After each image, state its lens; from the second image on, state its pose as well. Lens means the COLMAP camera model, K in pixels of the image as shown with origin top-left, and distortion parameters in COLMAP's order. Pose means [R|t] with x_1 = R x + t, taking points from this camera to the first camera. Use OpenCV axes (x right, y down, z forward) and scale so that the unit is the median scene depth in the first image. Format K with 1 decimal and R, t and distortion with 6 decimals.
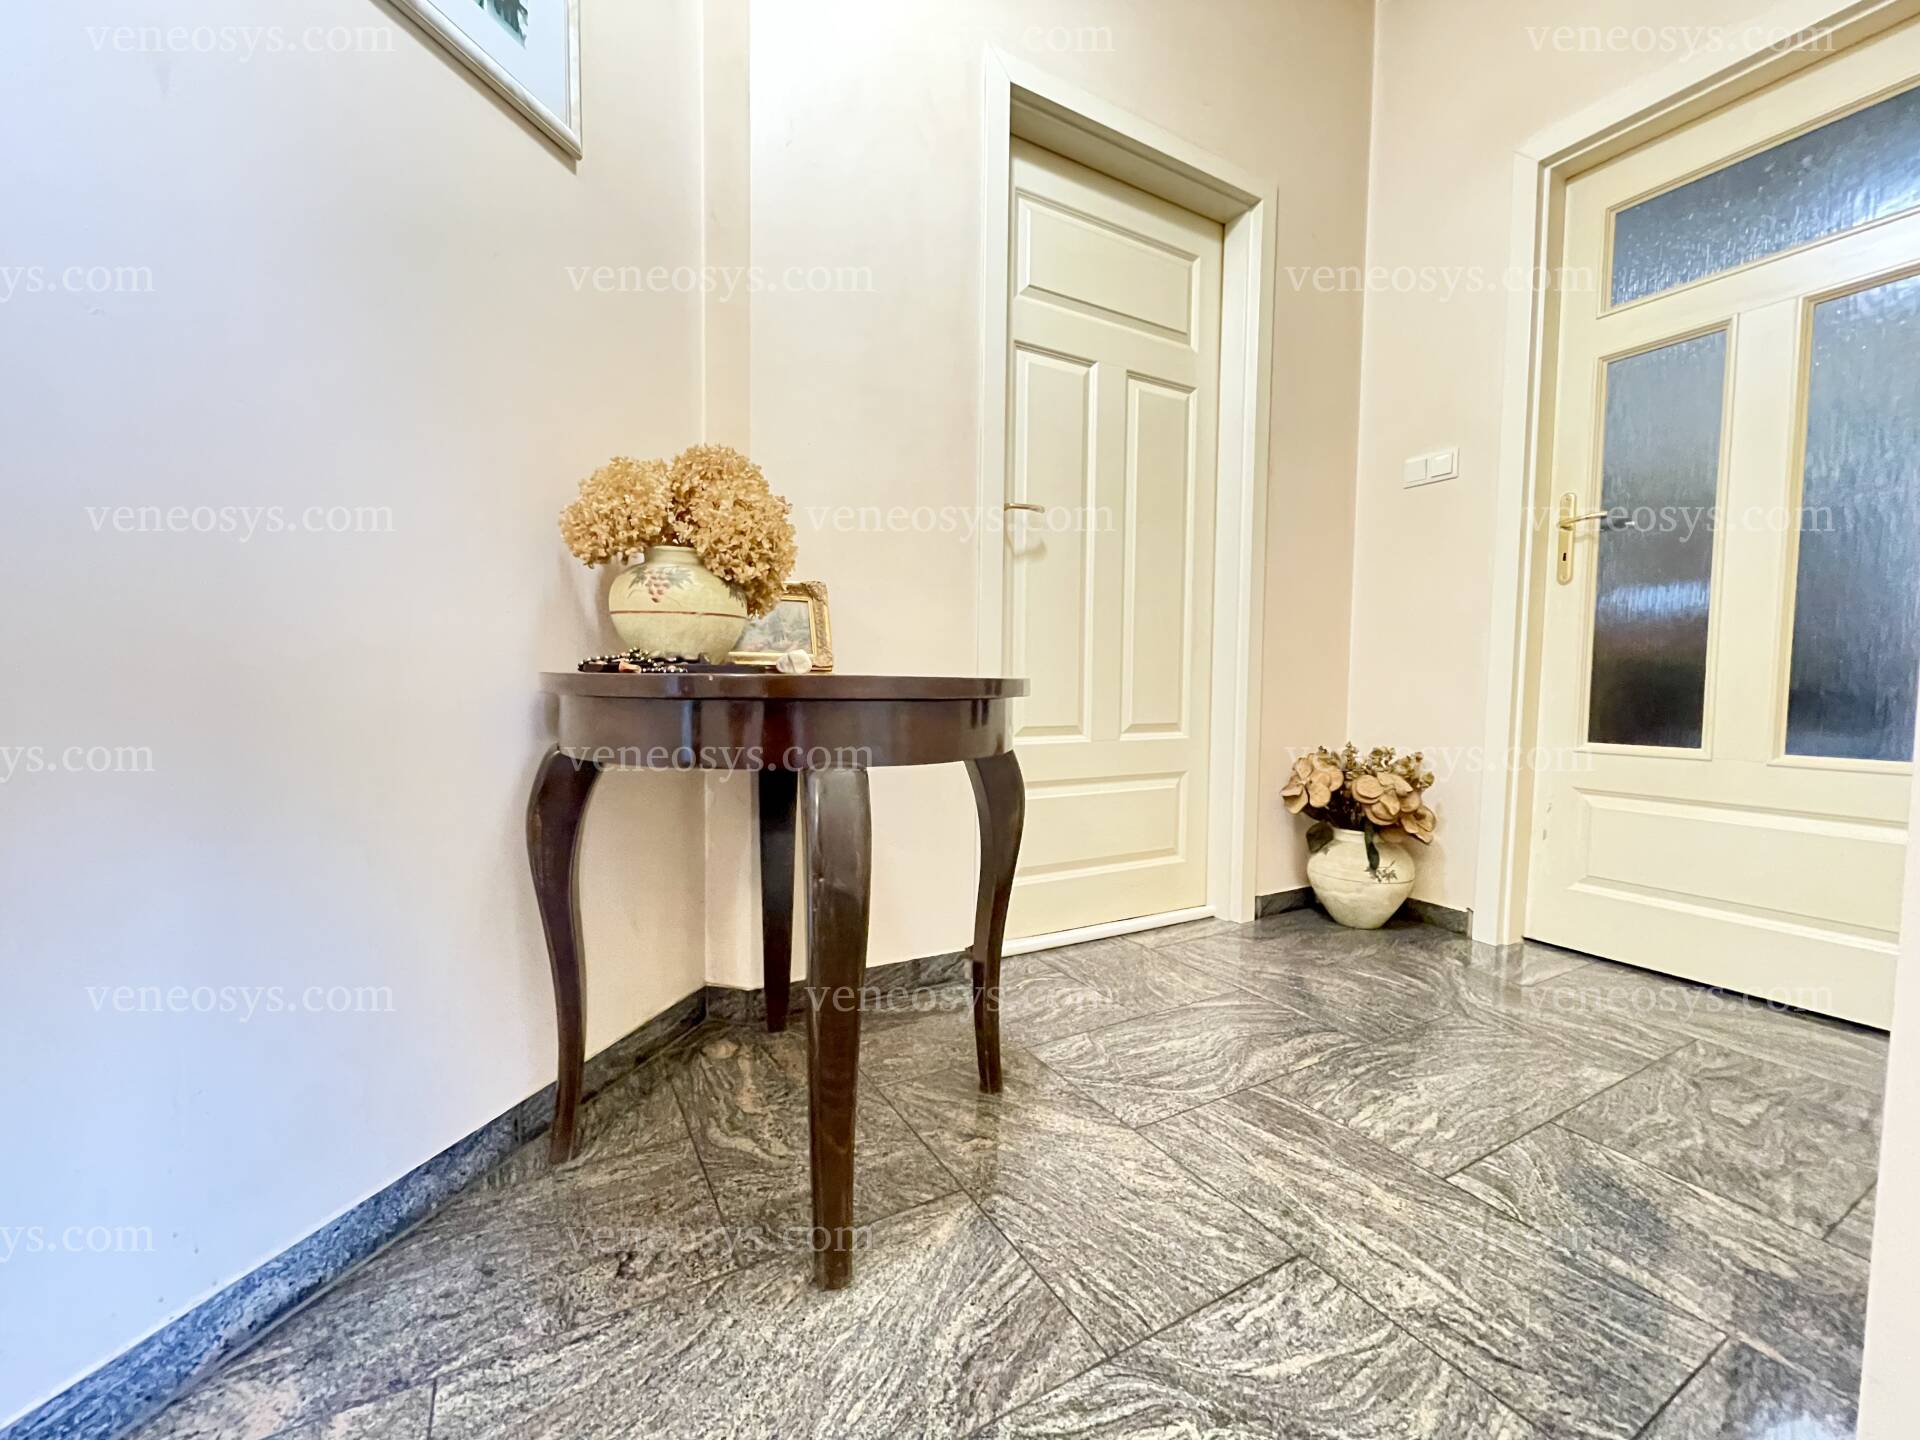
lens RADIAL K [[779.1, 0, 960.0], [0, 779.1, 720.0], [0, 0, 1]] dist [-0.000373, 0.000391]
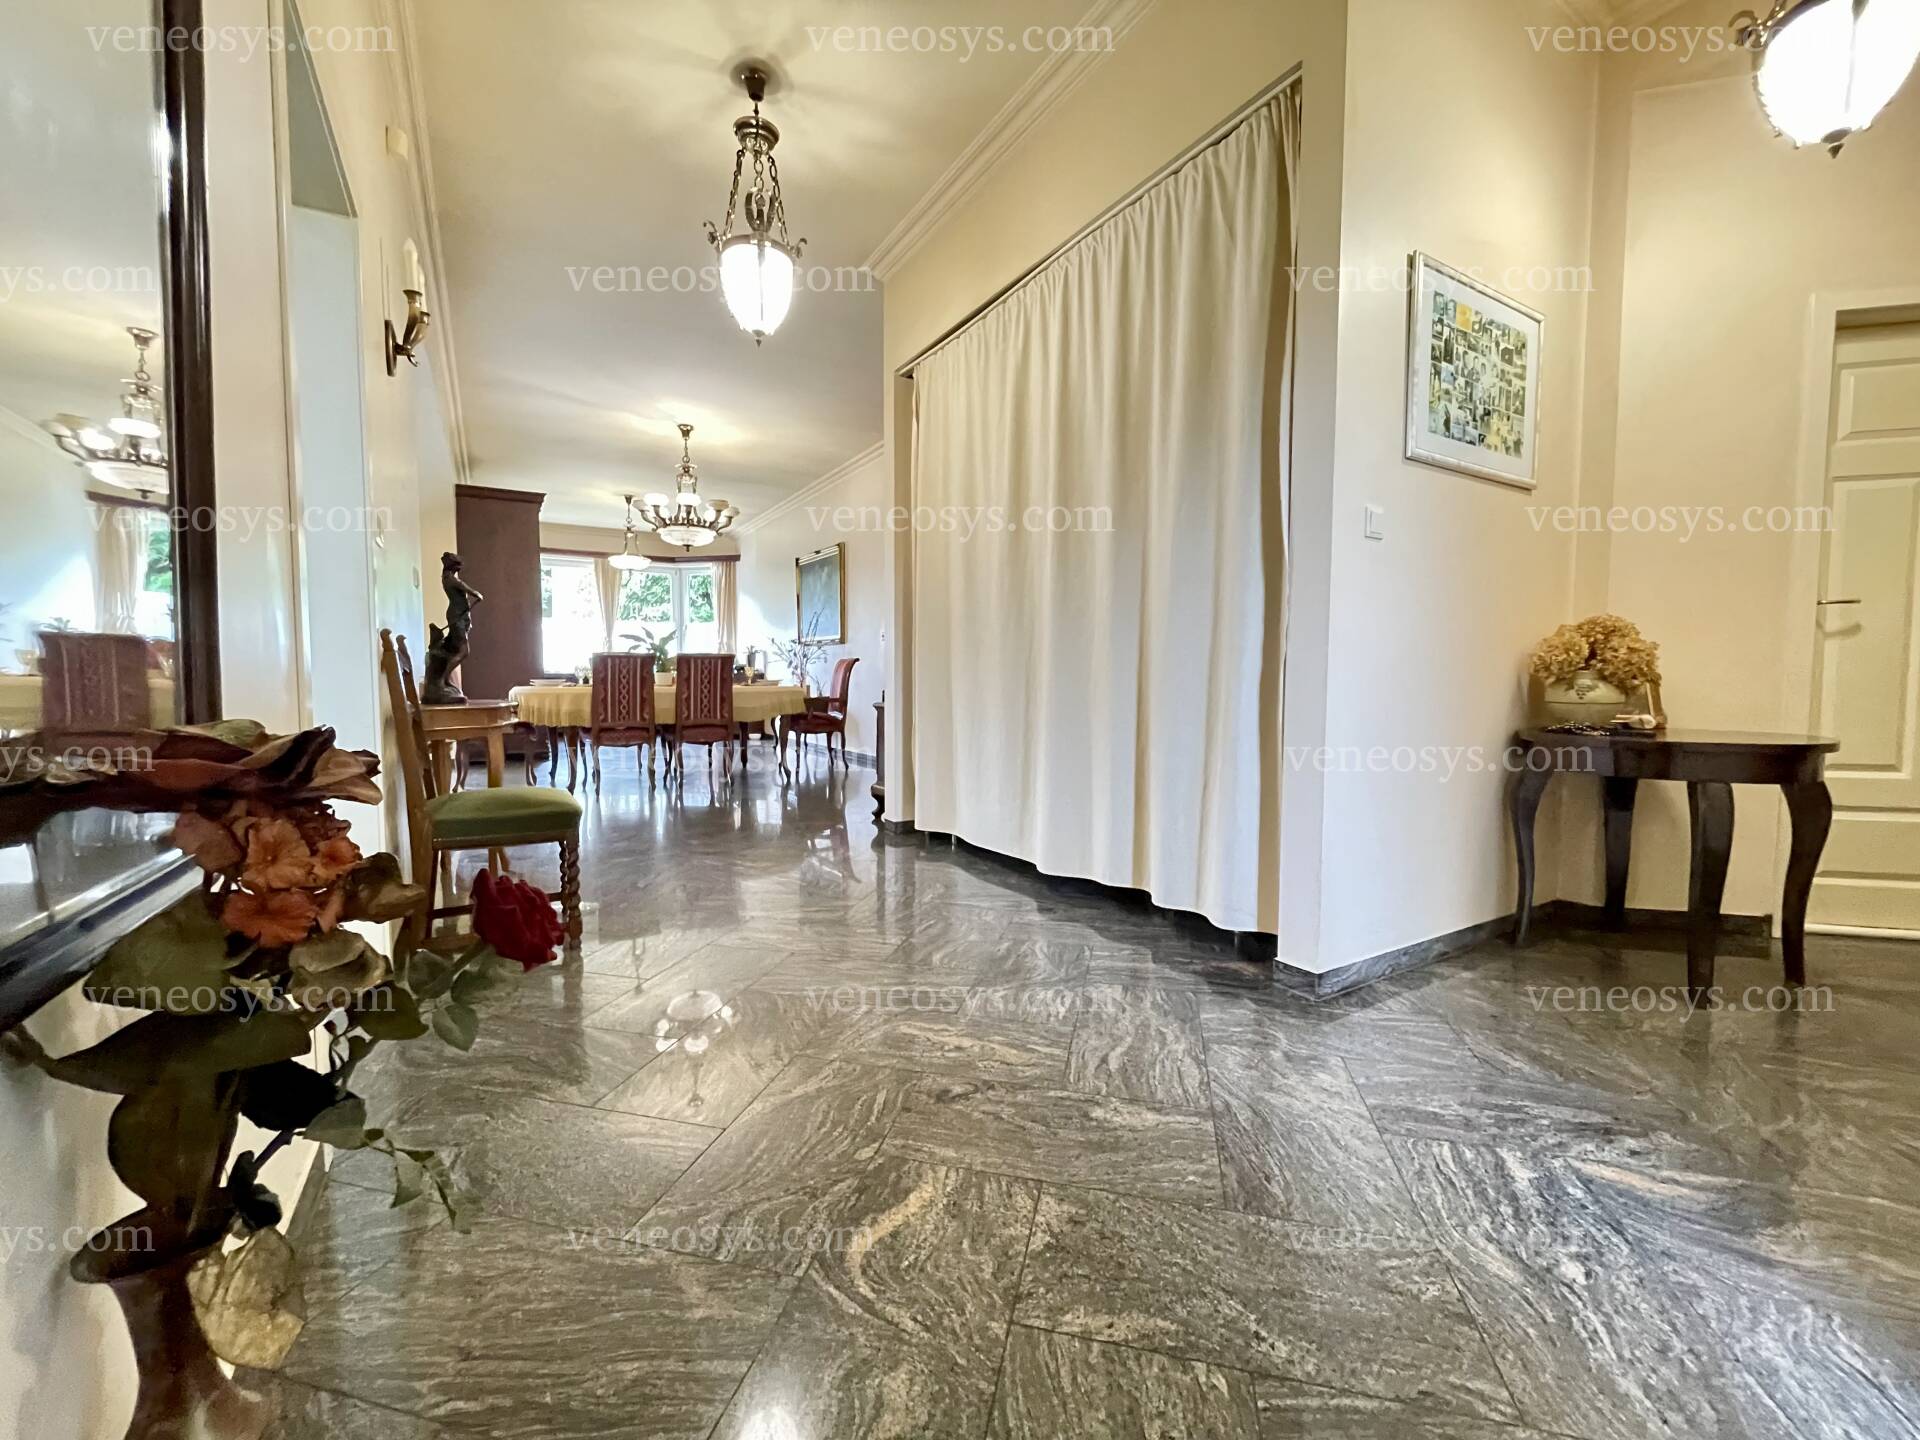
lens RADIAL K [[779.1, 0, 960.0], [0, 779.1, 720.0], [0, 0, 1]] dist [-0.000373, 0.000391]
pose [[0.729203, 0.026561, -0.683782, -0.138343], [-0.024634, 0.999618, 0.012559, -0.064311], [0.683854, 0.007686, 0.729578, -1.447039]]
